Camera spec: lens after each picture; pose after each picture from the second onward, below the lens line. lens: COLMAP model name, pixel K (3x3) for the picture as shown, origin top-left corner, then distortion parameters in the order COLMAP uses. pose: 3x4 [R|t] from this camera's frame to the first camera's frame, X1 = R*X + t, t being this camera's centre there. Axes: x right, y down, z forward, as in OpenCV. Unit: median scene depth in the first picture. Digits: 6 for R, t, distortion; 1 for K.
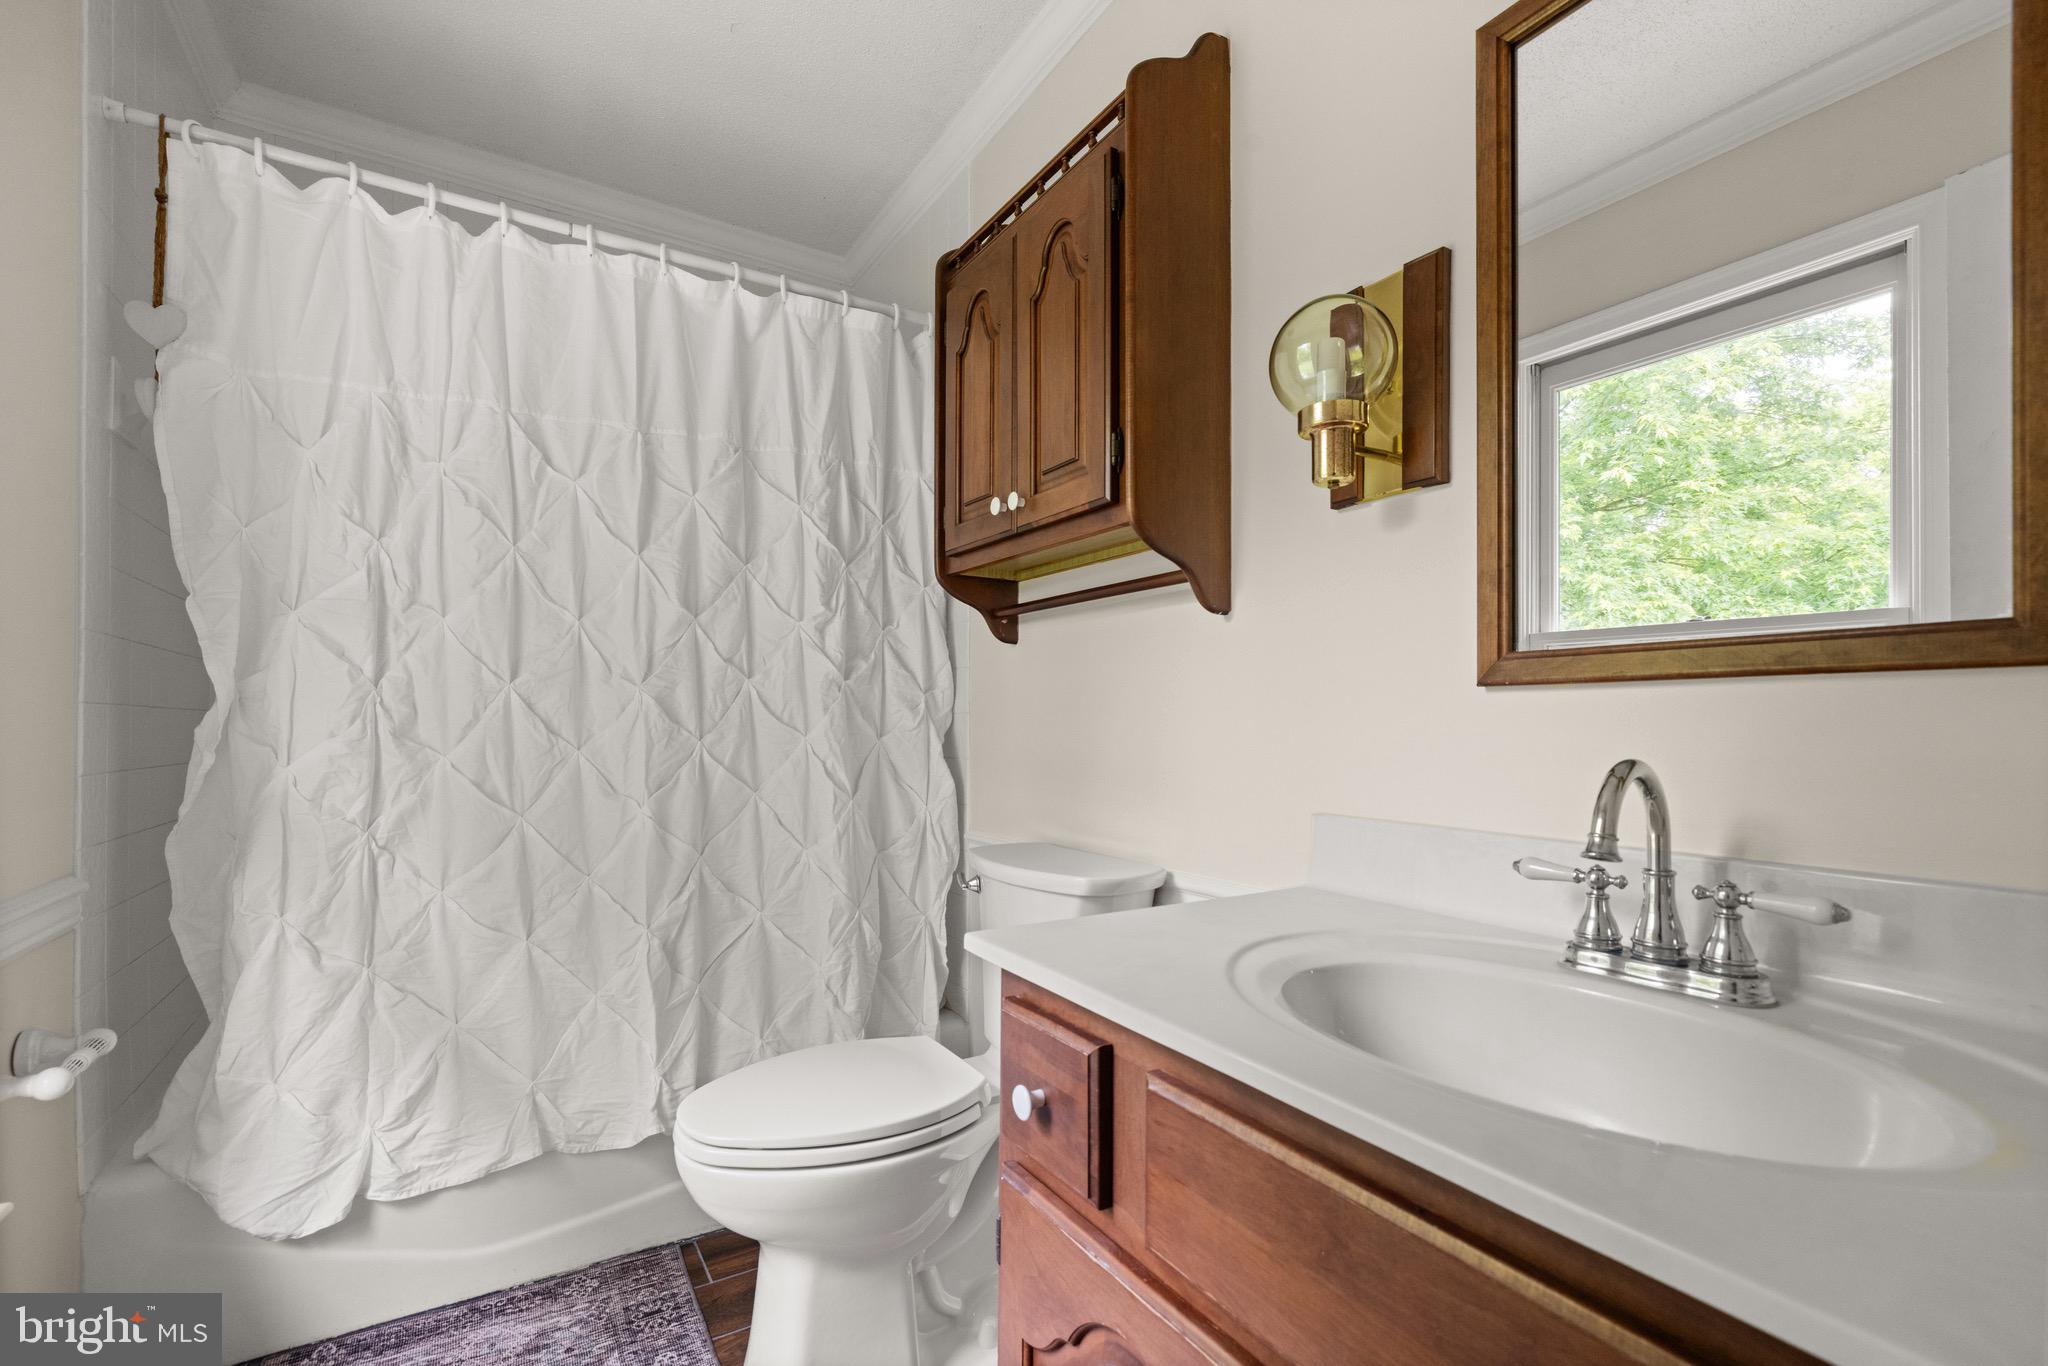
lens RADIAL K [[892.4, 0, 1026.1], [0, 892.4, 701.7], [0, 0, 1]] dist [0.000920, 0.000038]
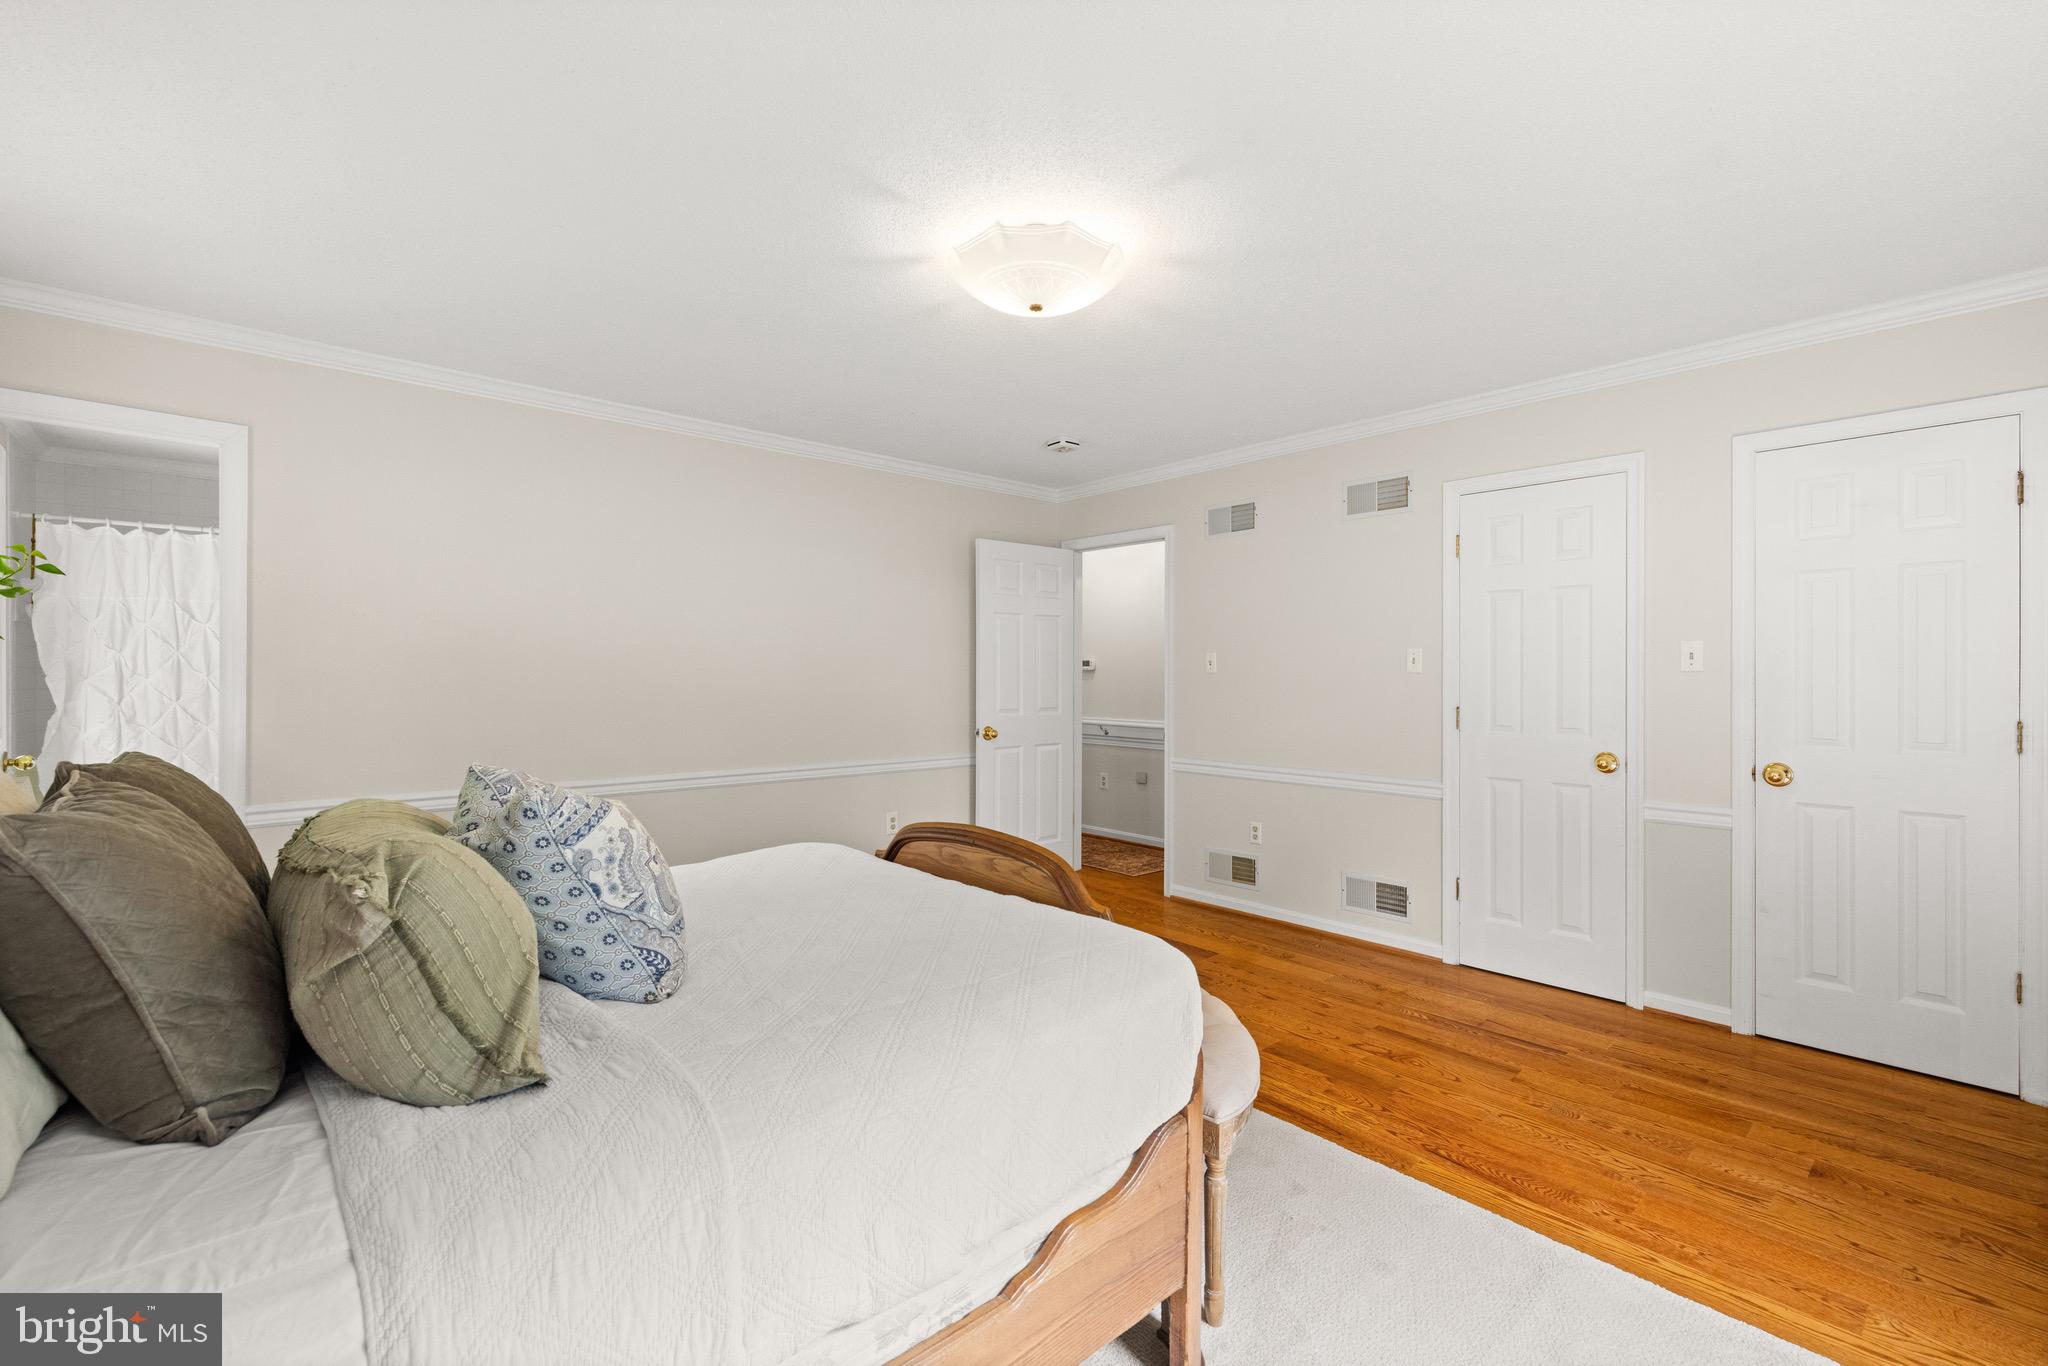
lens RADIAL K [[892.4, 0, 1021.1], [0, 892.4, 672.9], [0, 0, 1]] dist [0.000920, 0.000038]
pose [[0.982789, -0.002036, 0.184723, 1.512091], [-0.000108, 0.999933, 0.011594, -0.147304], [-0.184734, -0.011414, 0.982722, -2.241015]]
